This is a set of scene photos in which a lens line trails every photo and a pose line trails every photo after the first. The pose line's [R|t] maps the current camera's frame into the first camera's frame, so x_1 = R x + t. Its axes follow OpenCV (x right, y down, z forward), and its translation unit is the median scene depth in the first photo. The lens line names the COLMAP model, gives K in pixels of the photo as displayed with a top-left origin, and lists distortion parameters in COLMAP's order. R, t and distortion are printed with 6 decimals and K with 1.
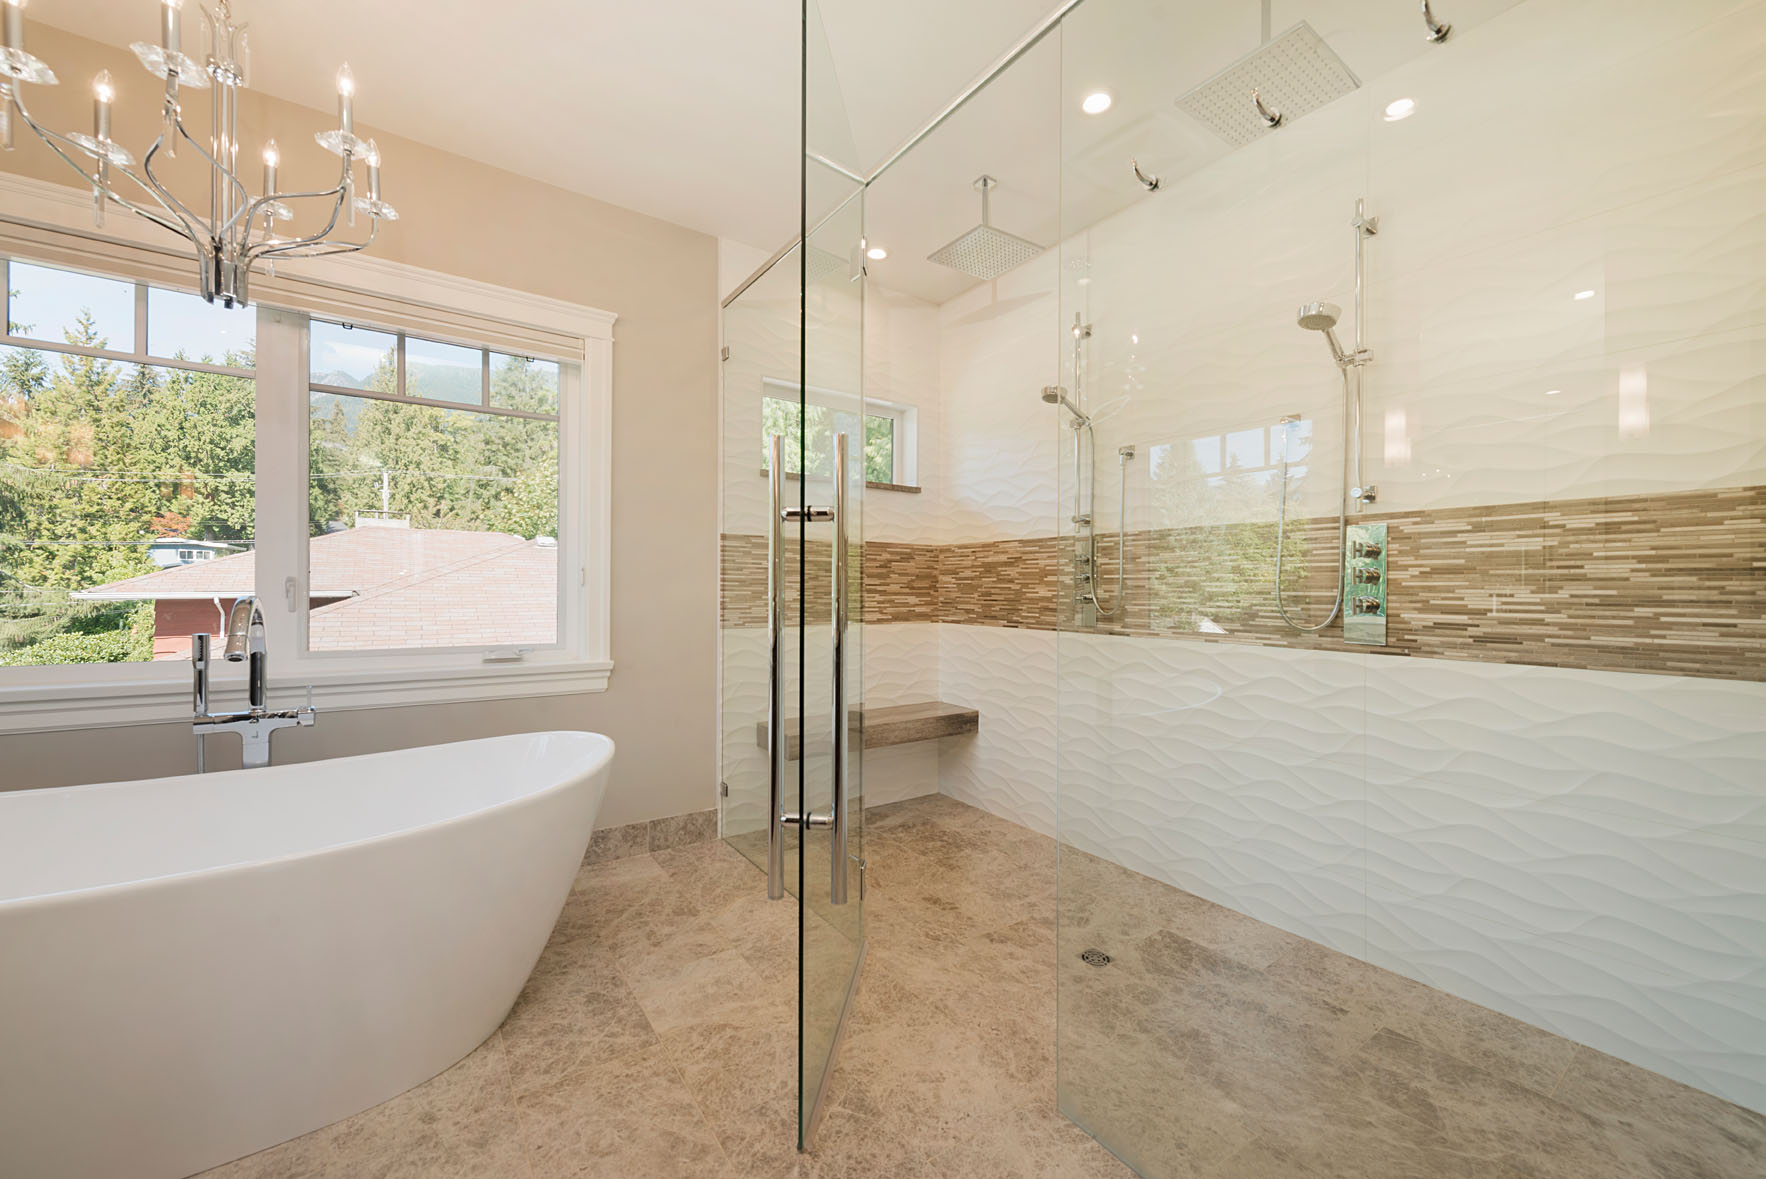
lens RADIAL K [[690.3, 0, 883.0], [0, 690.3, 589.5], [0, 0, 1]] dist [0.000582, 0.000243]
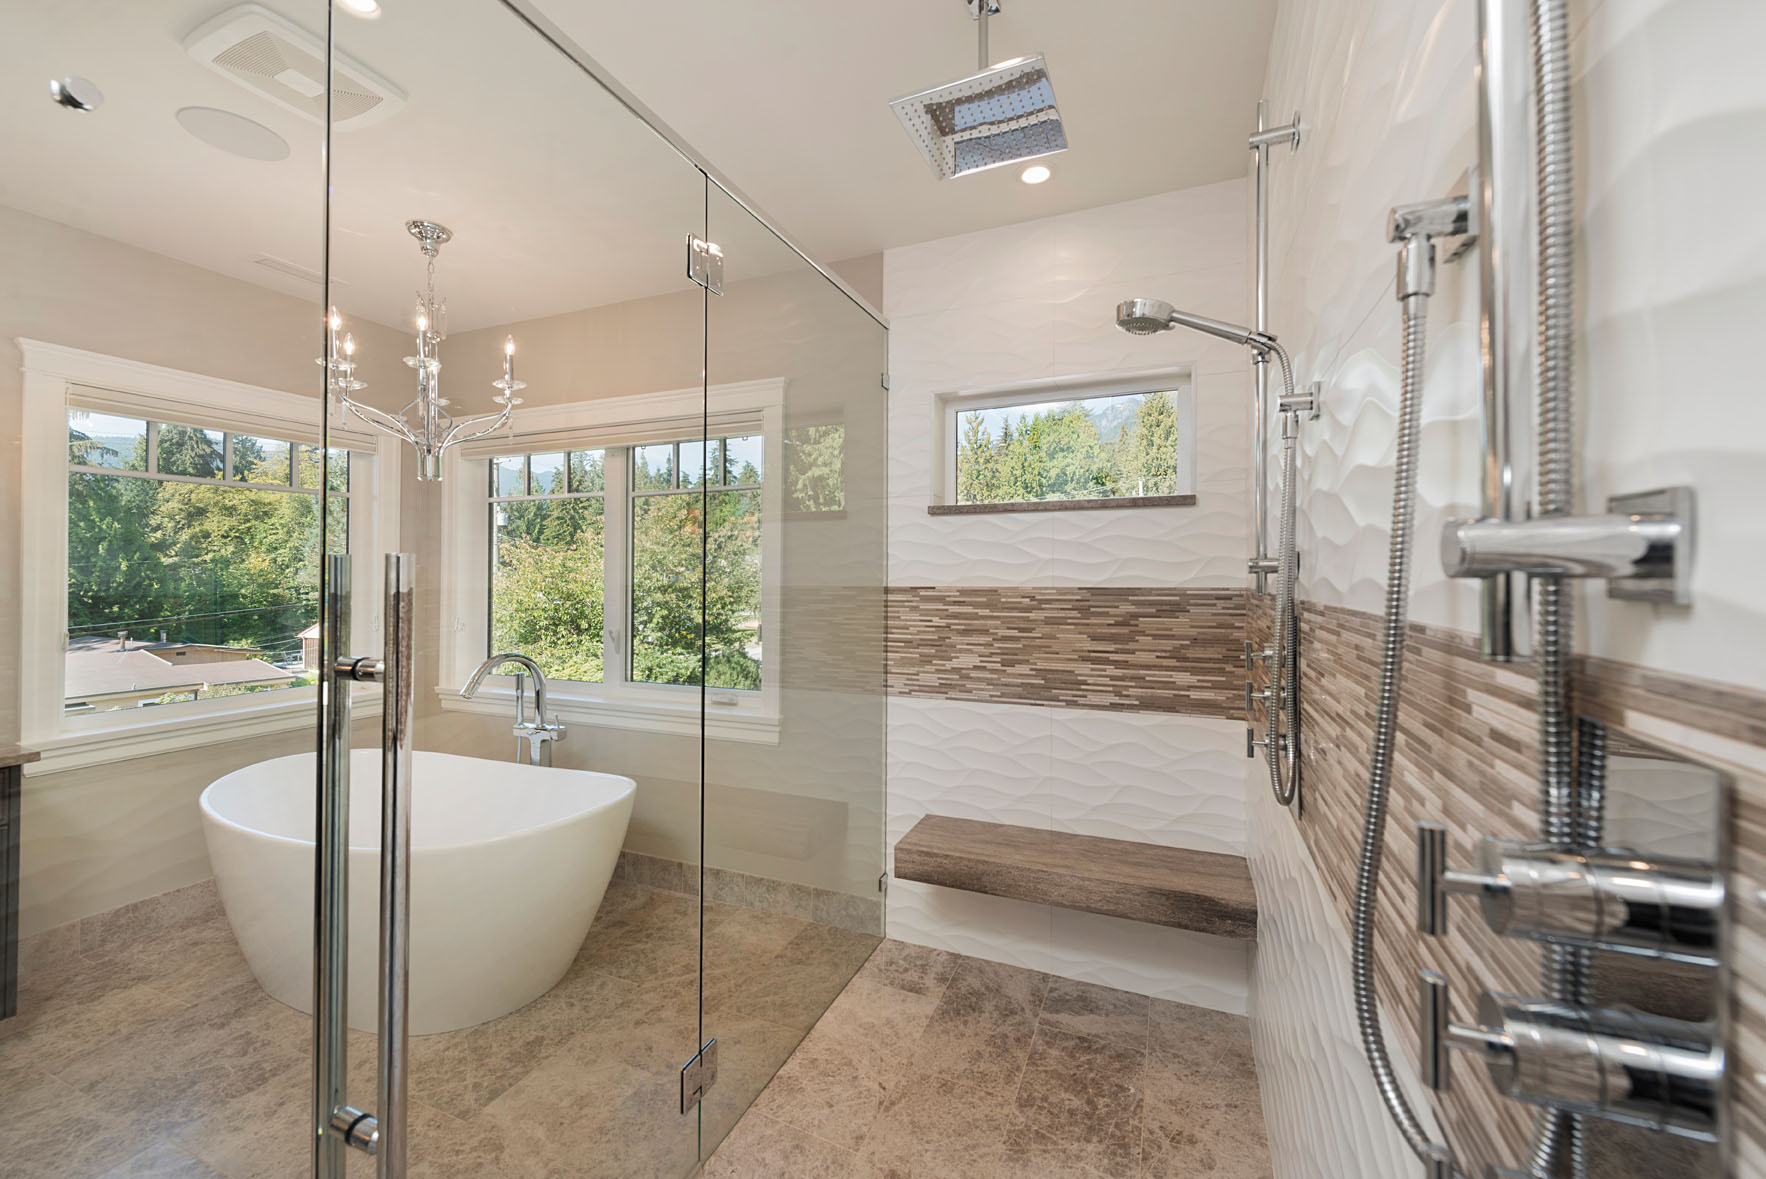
lens RADIAL K [[689.5, 0, 894.1], [0, 689.5, 573.7], [0, 0, 1]] dist [0.014838, -0.004664]
pose [[0.538758, -0.011946, -0.842376, 0.420251], [0.005631, 0.999928, -0.010580, -0.072598], [0.842442, 0.000957, 0.538787, 0.443534]]
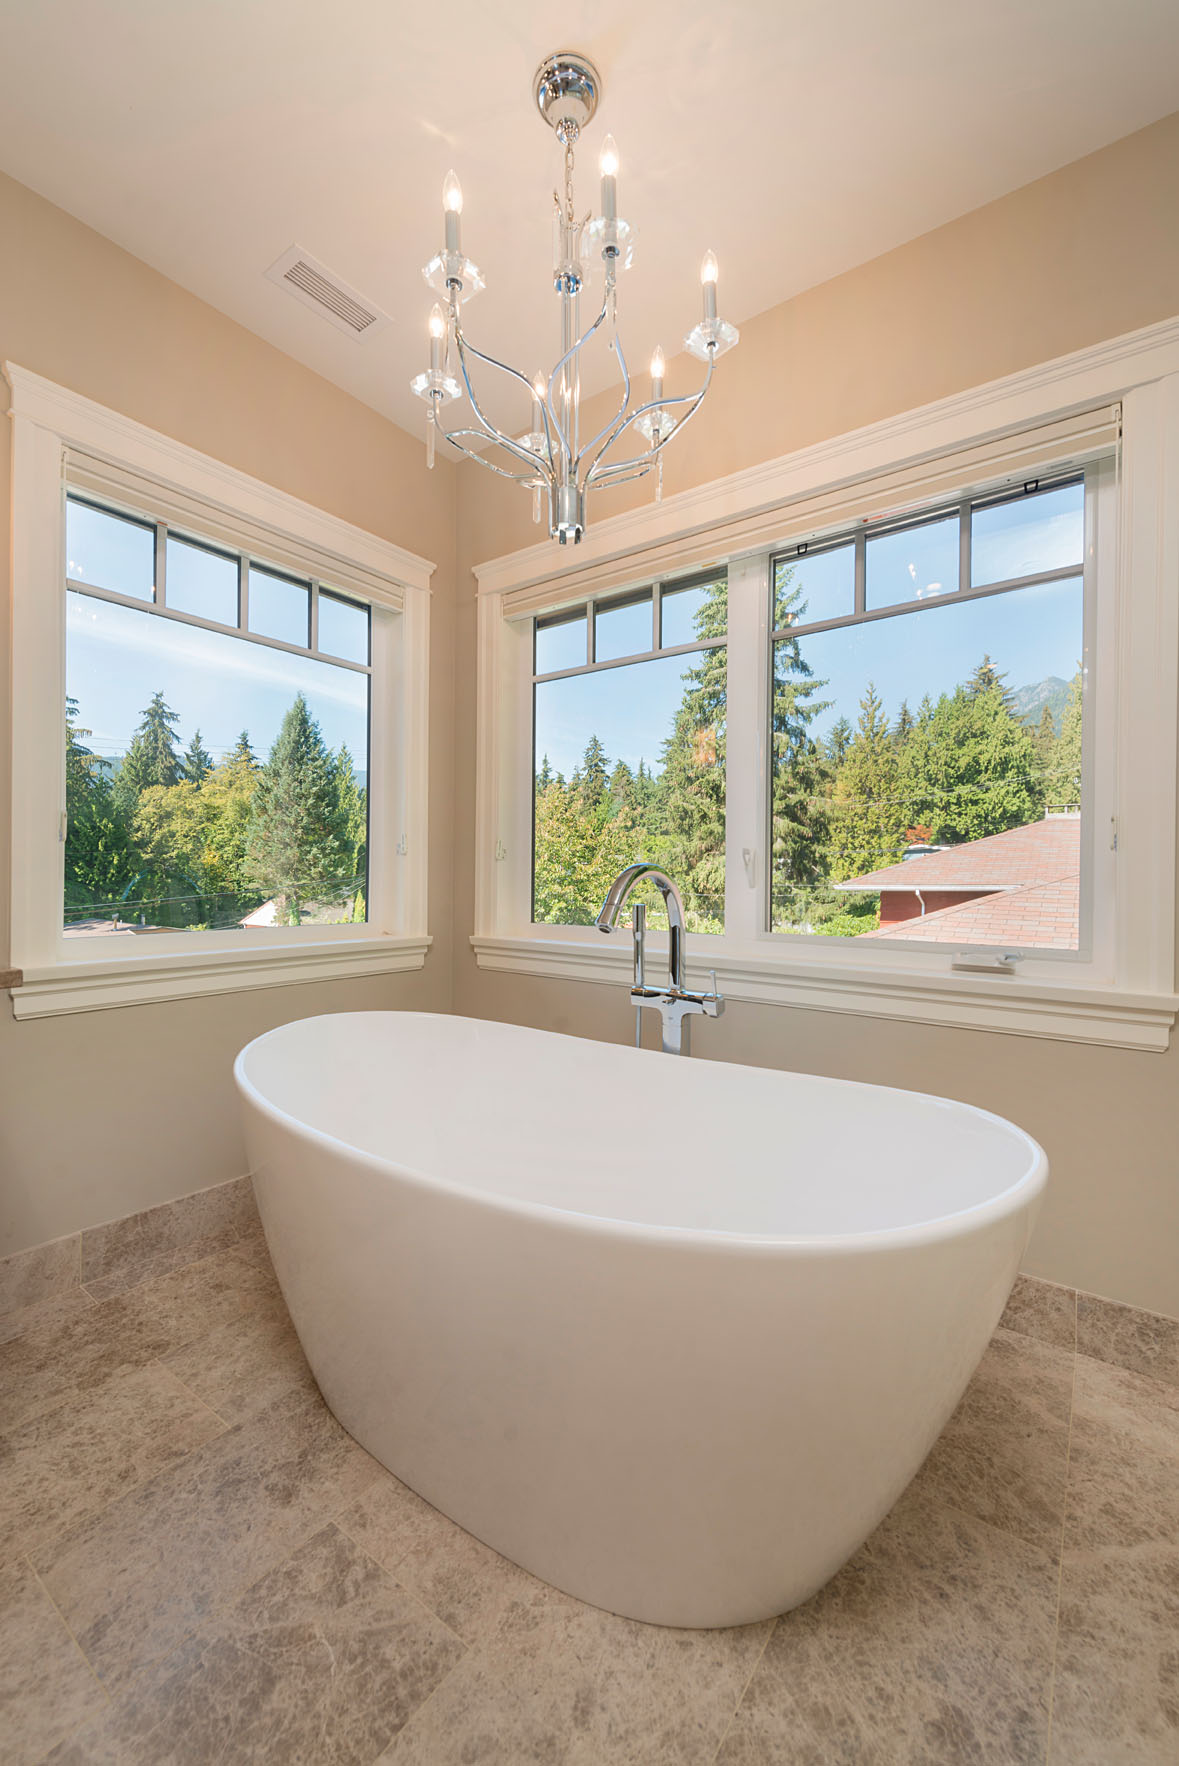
lens RADIAL K [[705.6, 0, 589.5], [0, 705.6, 883.0], [0, 0, 1]] dist [0.001033, -0.000431]
pose [[0.320024, -0.000292, -0.947409, -0.028398], [-0.005256, 0.999984, -0.002083, 0.018792], [0.947395, 0.005646, 0.320017, 0.311117]]
